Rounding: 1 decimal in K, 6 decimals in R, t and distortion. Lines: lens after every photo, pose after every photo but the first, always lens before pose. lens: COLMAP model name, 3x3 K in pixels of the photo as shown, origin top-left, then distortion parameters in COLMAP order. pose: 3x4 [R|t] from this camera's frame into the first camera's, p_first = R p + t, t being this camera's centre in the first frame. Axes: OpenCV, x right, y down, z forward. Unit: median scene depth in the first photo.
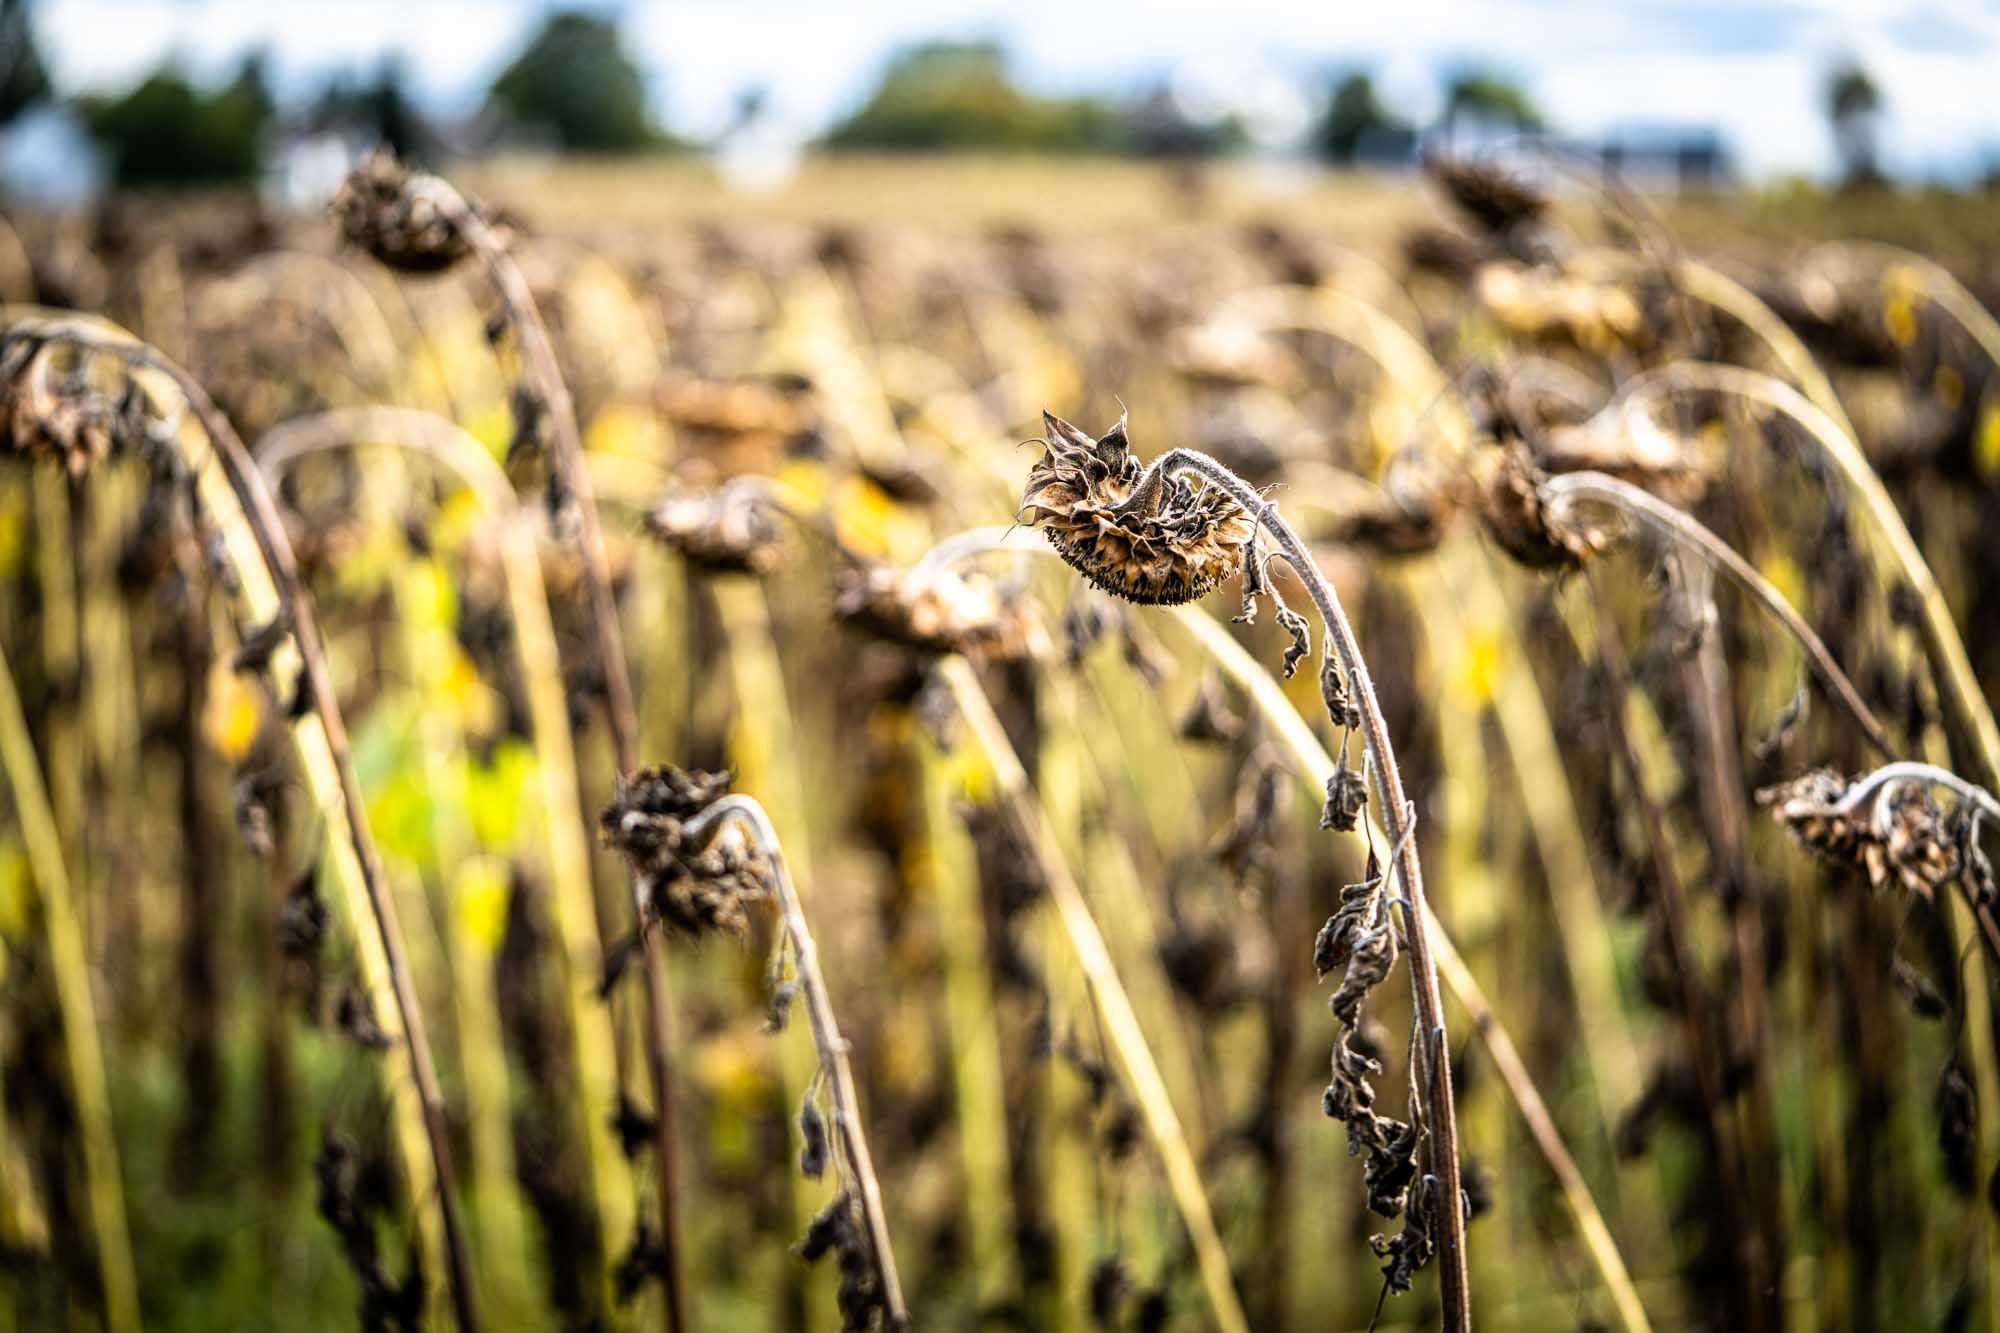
lens RADIAL K [[5212.6, 0, 1000.2], [0, 5212.6, 666.1], [0, 0, 1]] dist [-0.048938, 0.000000]
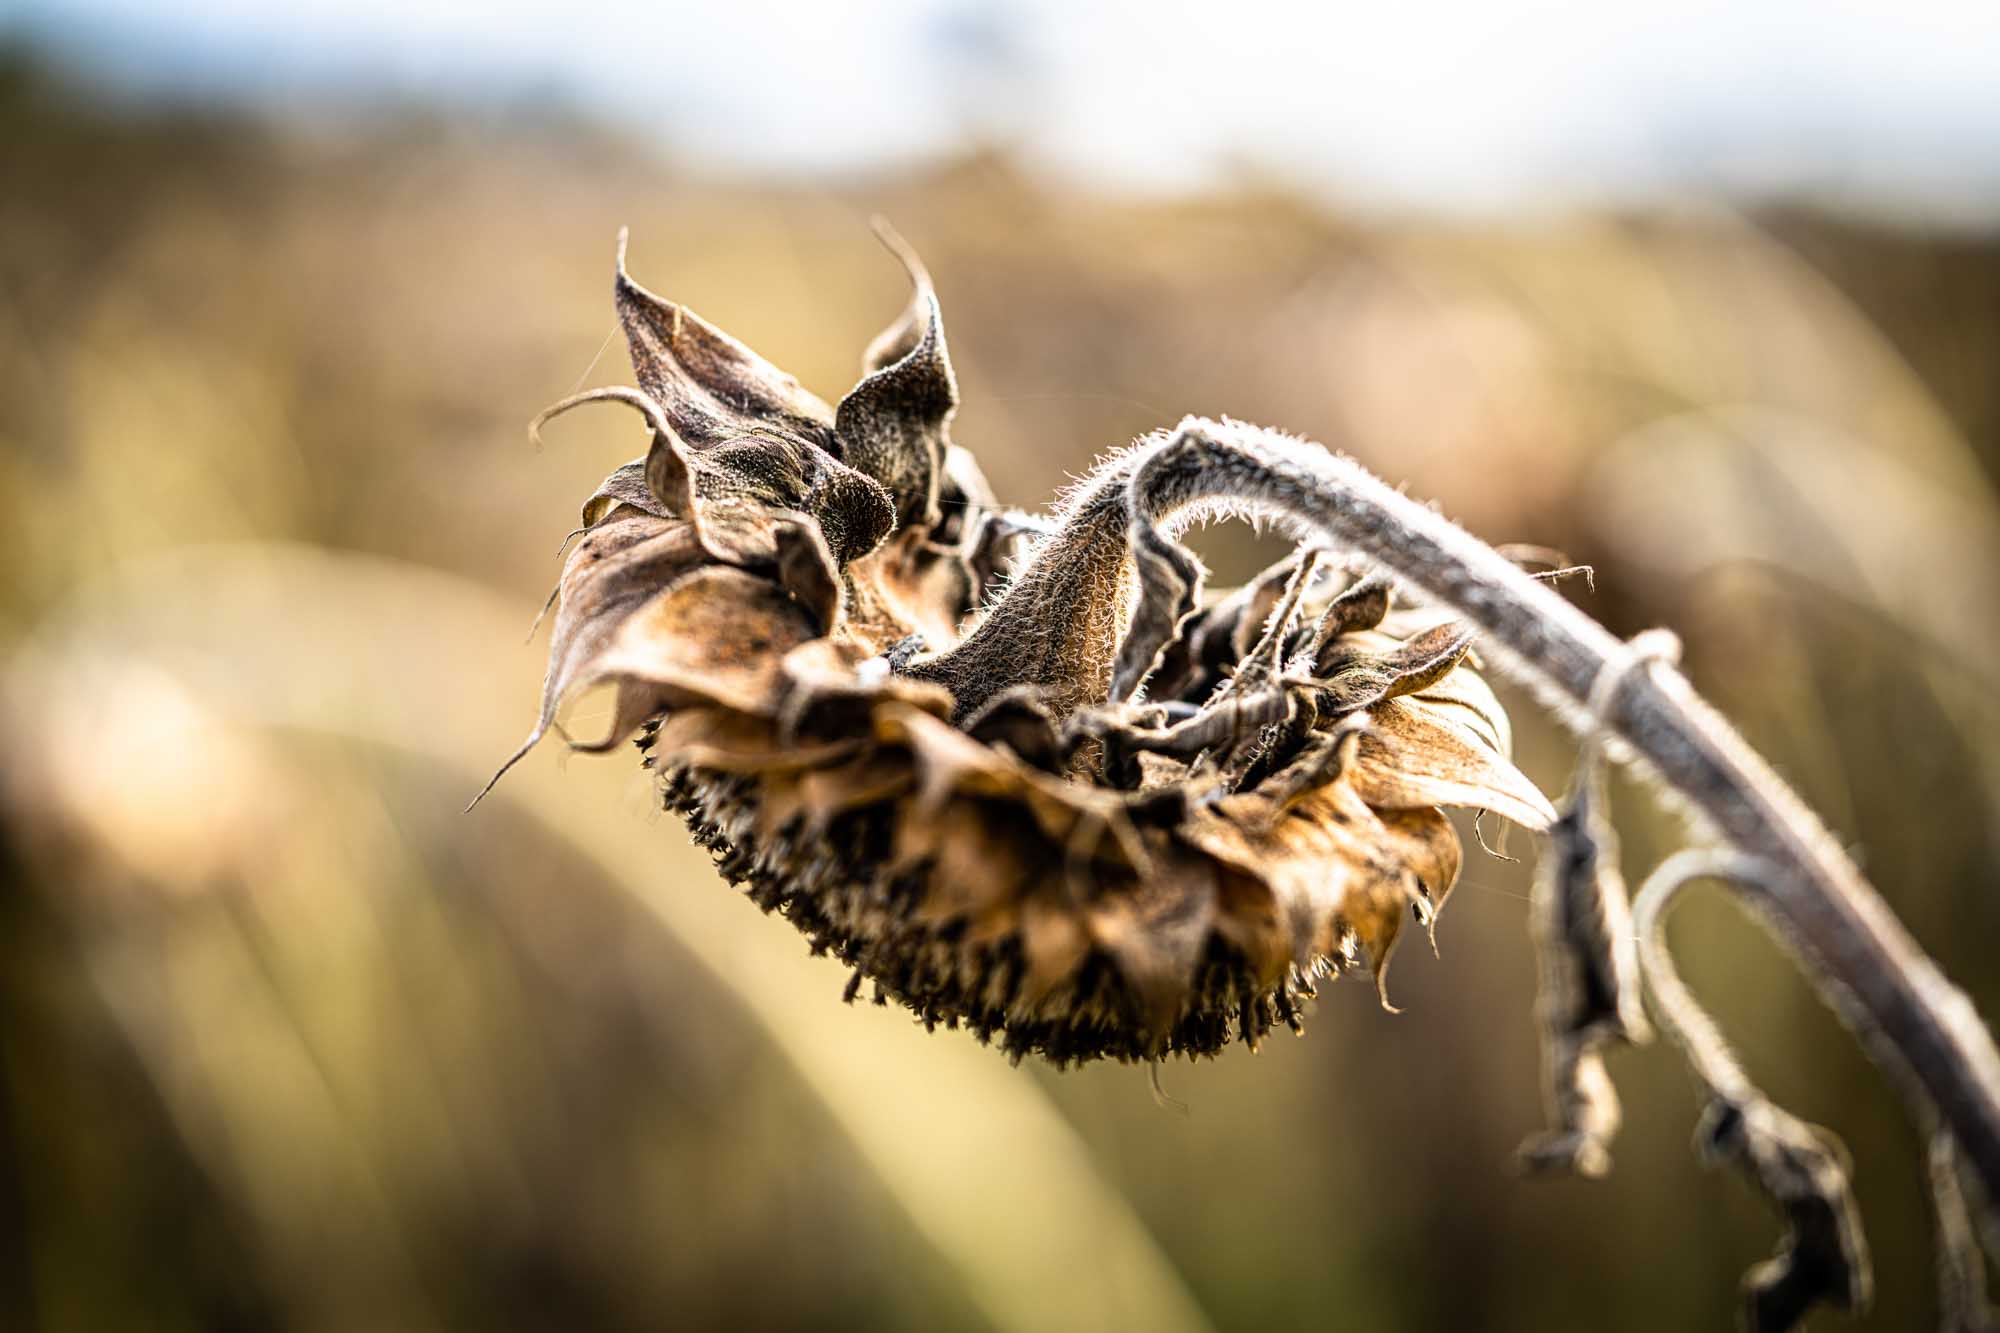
lens RADIAL K [[5212.6, 0, 999.6], [0, 5212.6, 665.4], [0, 0, 1]] dist [-0.048938, 0.000000]
pose [[0.982369, -0.023554, 0.185464, -0.020618], [0.021882, 0.999699, 0.011059, -0.033277], [-0.185669, -0.006806, 0.982589, 0.762658]]
